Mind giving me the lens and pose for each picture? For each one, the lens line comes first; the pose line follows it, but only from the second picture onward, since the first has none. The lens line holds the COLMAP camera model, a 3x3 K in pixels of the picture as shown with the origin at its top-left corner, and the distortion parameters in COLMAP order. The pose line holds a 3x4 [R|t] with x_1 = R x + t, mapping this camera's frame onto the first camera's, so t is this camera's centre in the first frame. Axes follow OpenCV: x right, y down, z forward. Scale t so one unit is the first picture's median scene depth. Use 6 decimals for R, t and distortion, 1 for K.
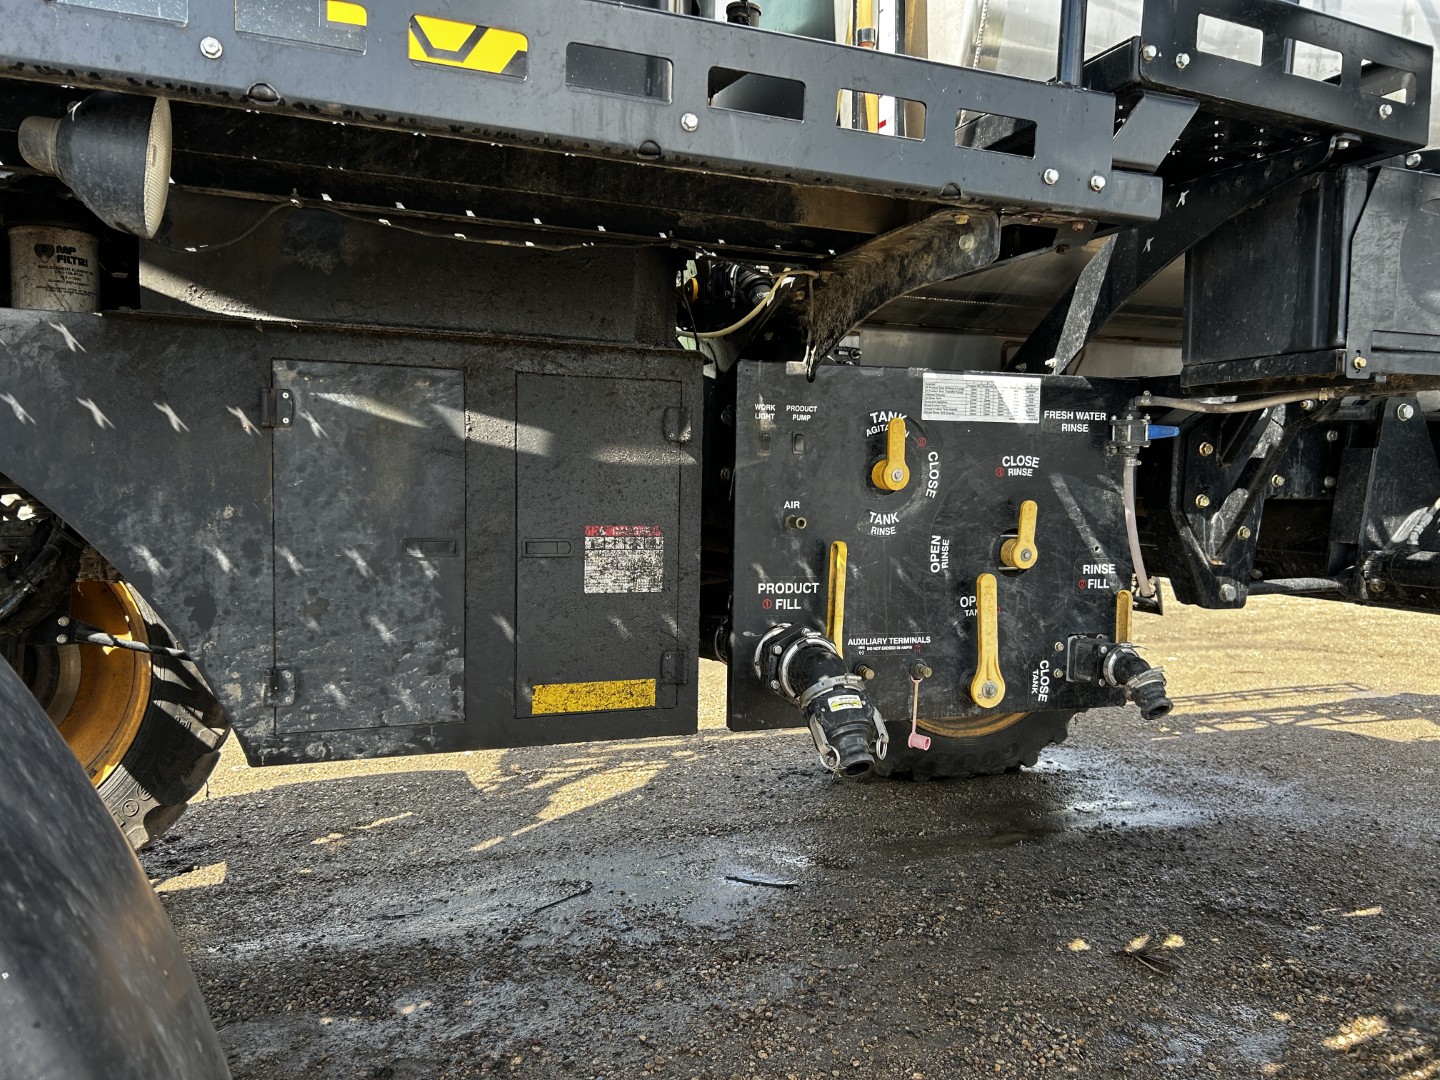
lens RADIAL K [[1070.6, 0, 708.7], [0, 1070.6, 534.0], [0, 0, 1]] dist [0.025701, -0.041875]
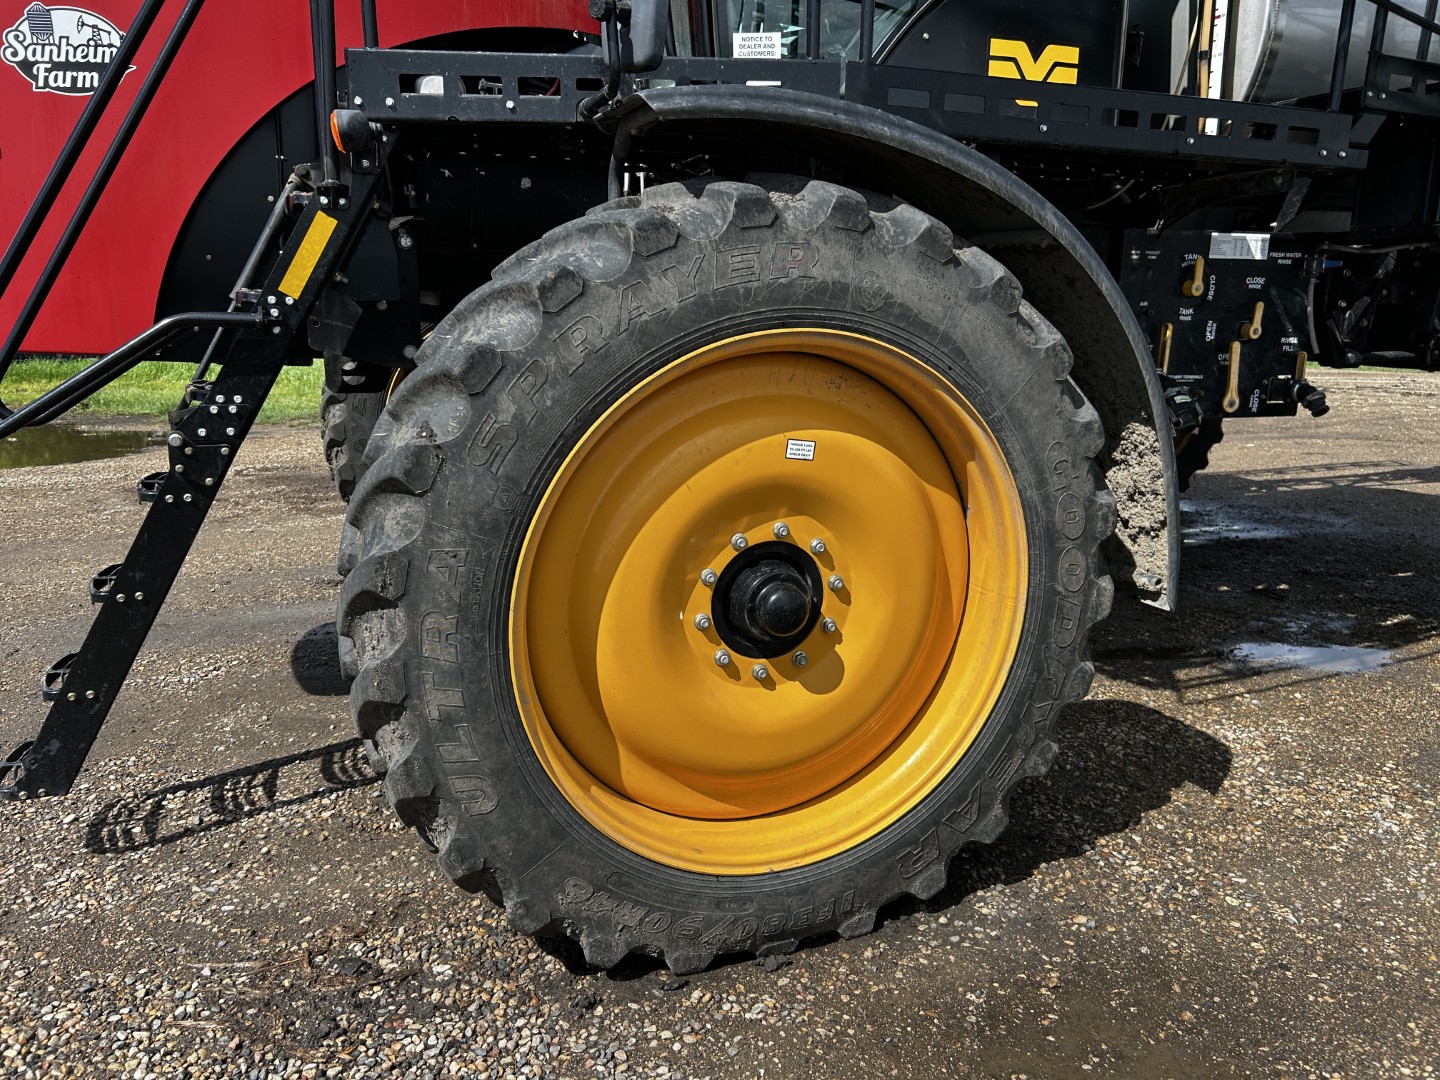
lens RADIAL K [[1081.5, 0, 718.3], [0, 1081.5, 548.4], [0, 0, 1]] dist [0.027304, -0.040802]
pose [[0.999949, -0.001754, -0.009915, -0.562721], [0.003424, 0.985254, 0.171062, 0.058250], [0.009469, -0.171087, 0.985210, -0.852508]]
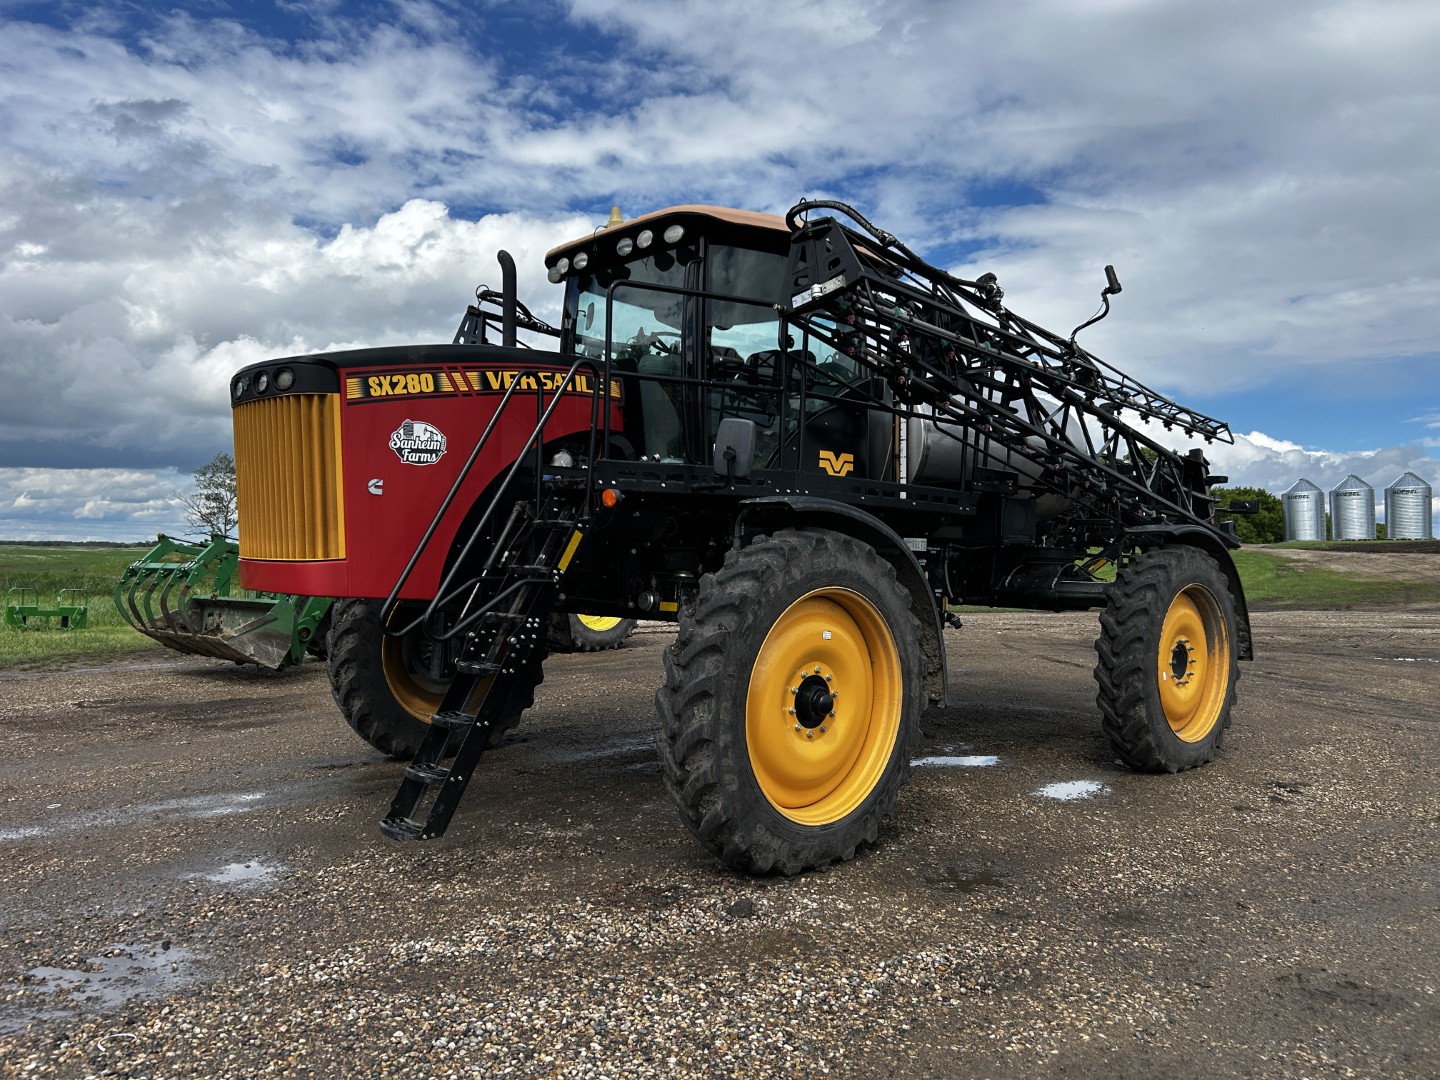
lens RADIAL K [[1070.6, 0, 708.7], [0, 1070.6, 534.0], [0, 0, 1]] dist [0.025701, -0.041875]
pose [[0.930351, 0.015678, 0.366334, -1.560865], [0.009221, 0.997769, -0.066119, 0.068058], [-0.366554, 0.064892, 0.928131, -1.926144]]
